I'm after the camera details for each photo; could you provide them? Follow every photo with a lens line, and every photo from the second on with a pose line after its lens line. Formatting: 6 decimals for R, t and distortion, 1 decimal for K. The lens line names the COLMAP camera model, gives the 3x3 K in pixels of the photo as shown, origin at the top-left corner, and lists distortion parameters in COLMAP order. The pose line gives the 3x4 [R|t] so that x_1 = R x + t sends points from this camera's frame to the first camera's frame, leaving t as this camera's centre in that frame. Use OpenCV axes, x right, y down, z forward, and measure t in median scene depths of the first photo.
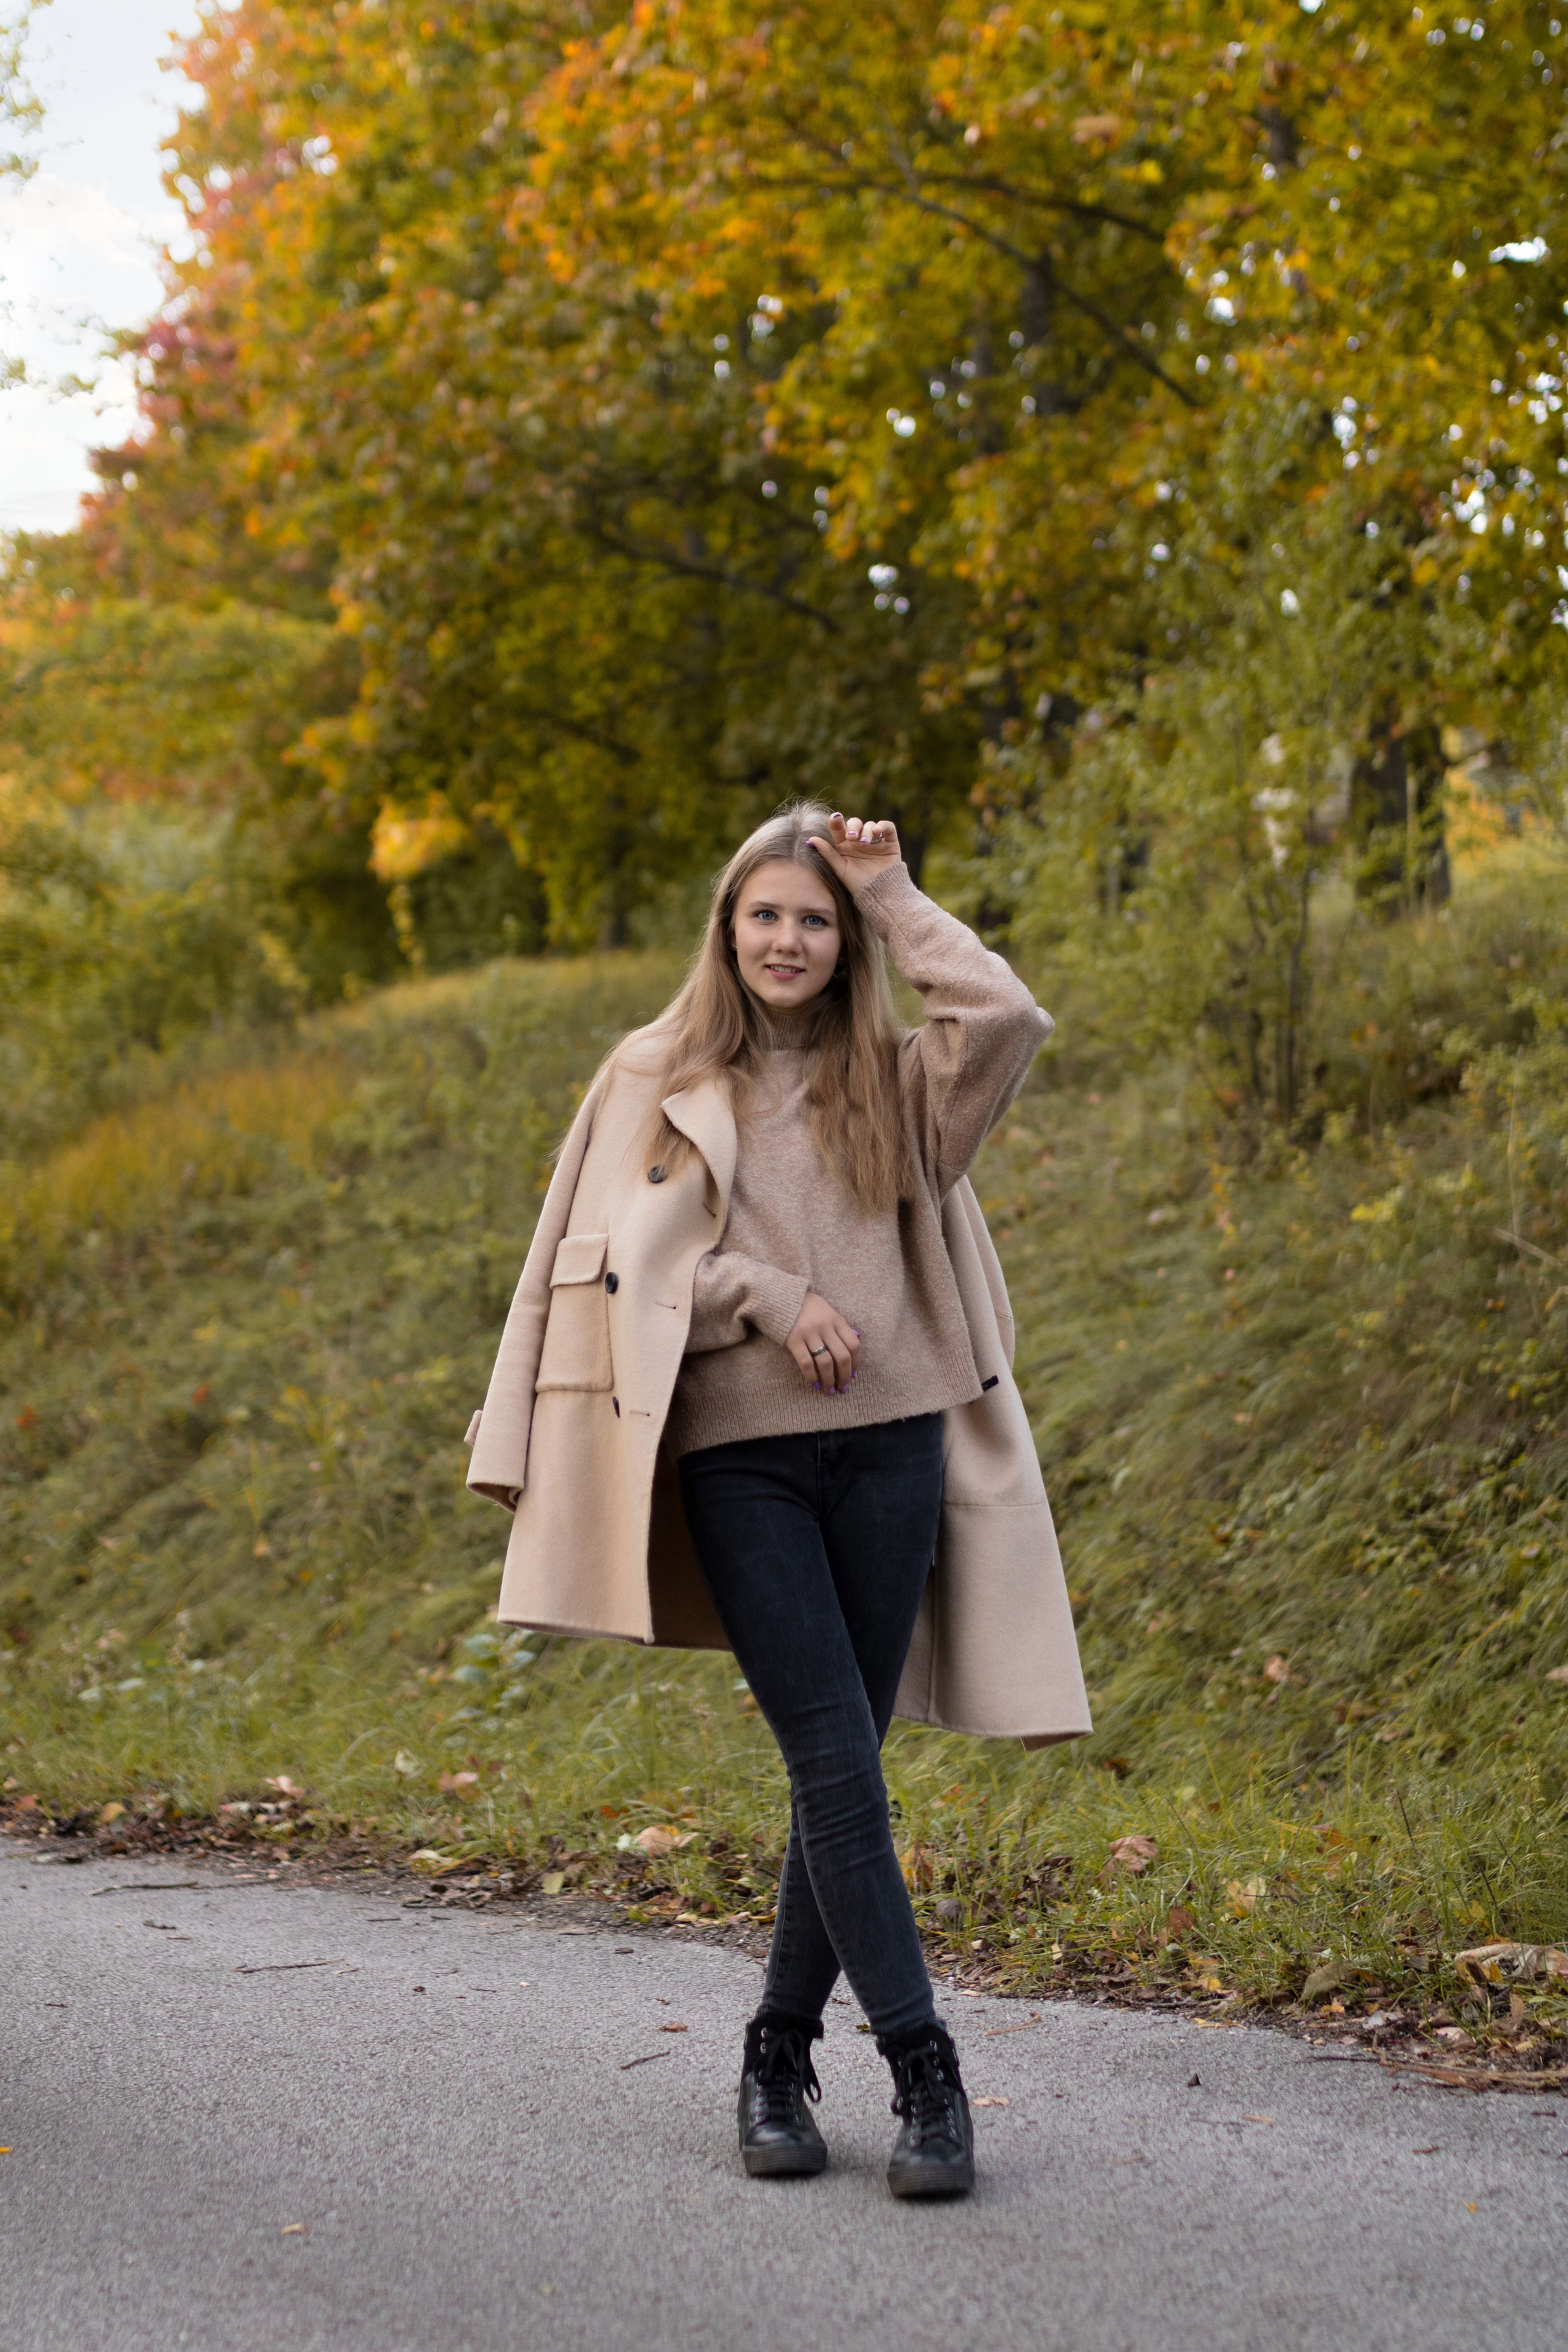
lens RADIAL K [[3598.0, 0, 784.0], [0, 3598.0, 1184.9], [0, 0, 1]] dist [0.023548, 0.033608]
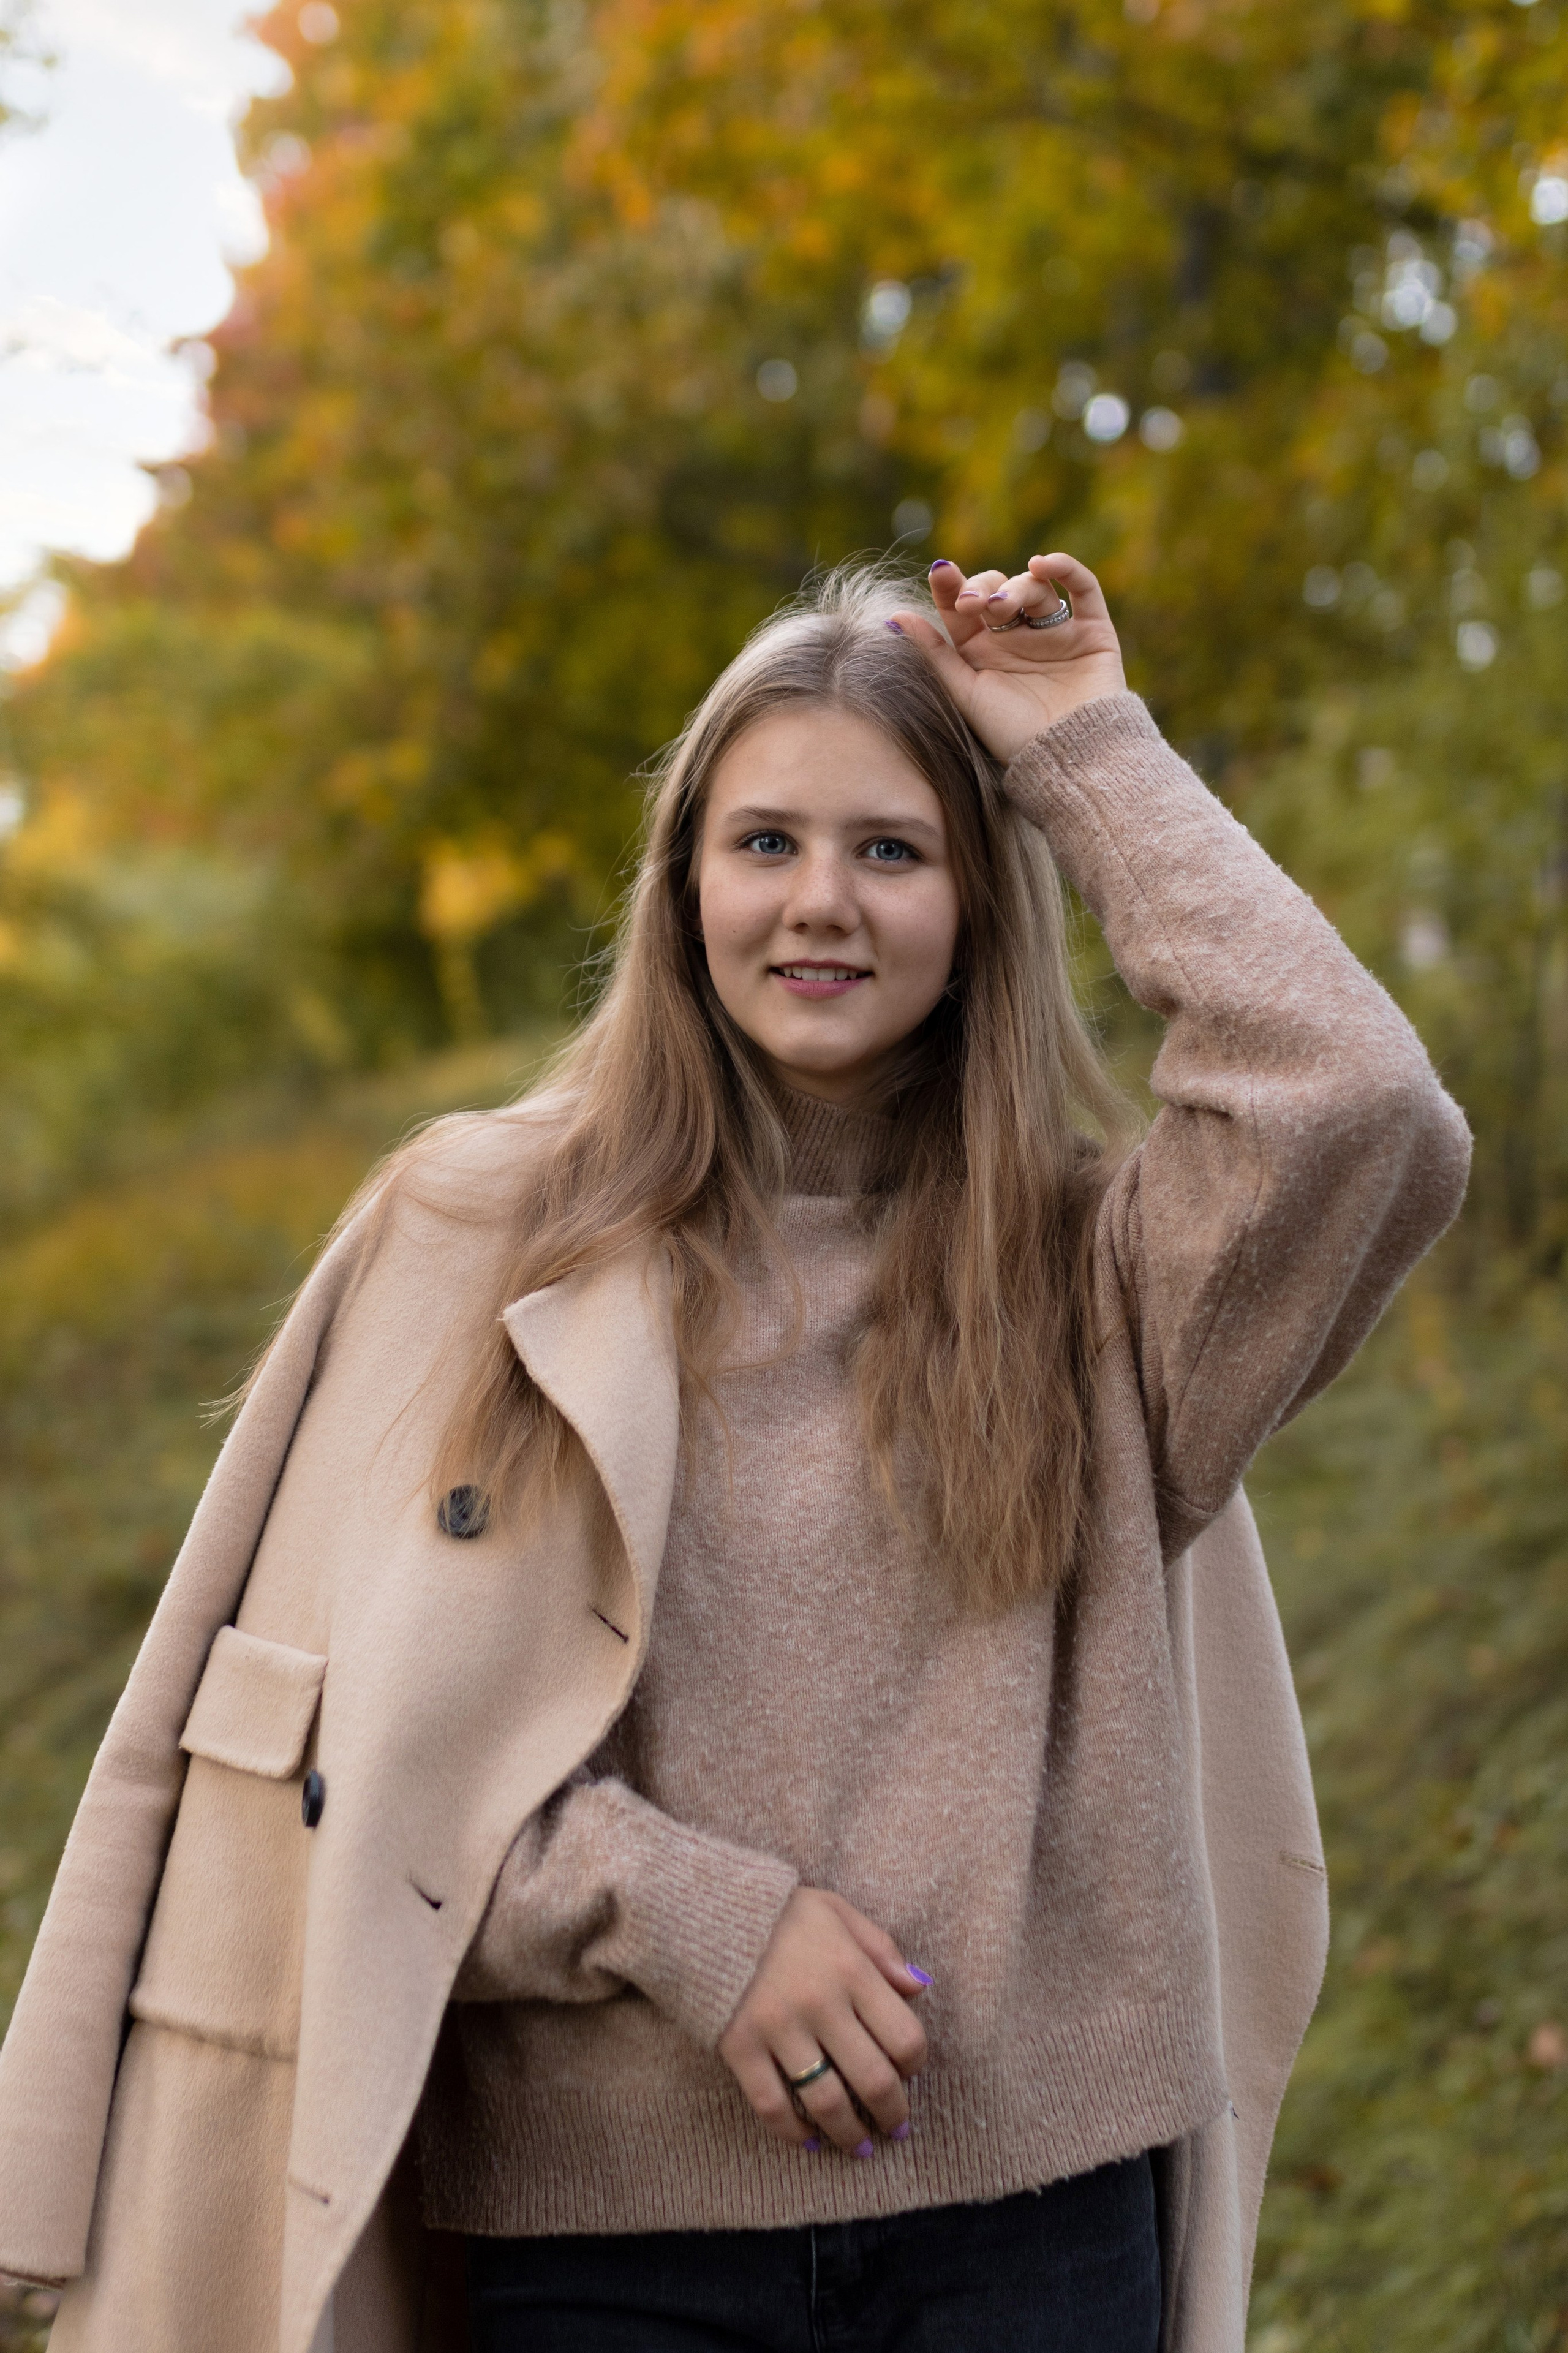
lens RADIAL K [[3773.8, 0, 879.1], [0, 3773.8, 1176.5], [0, 0, 1]] dist [0.004589, -0.052259]
pose [[0.999736, 0.022884, -0.001824, 0.003025], [-0.022924, 0.999389, -0.026384, -0.009428], [0.001219, 0.026419, 0.999650, 0.200793]]
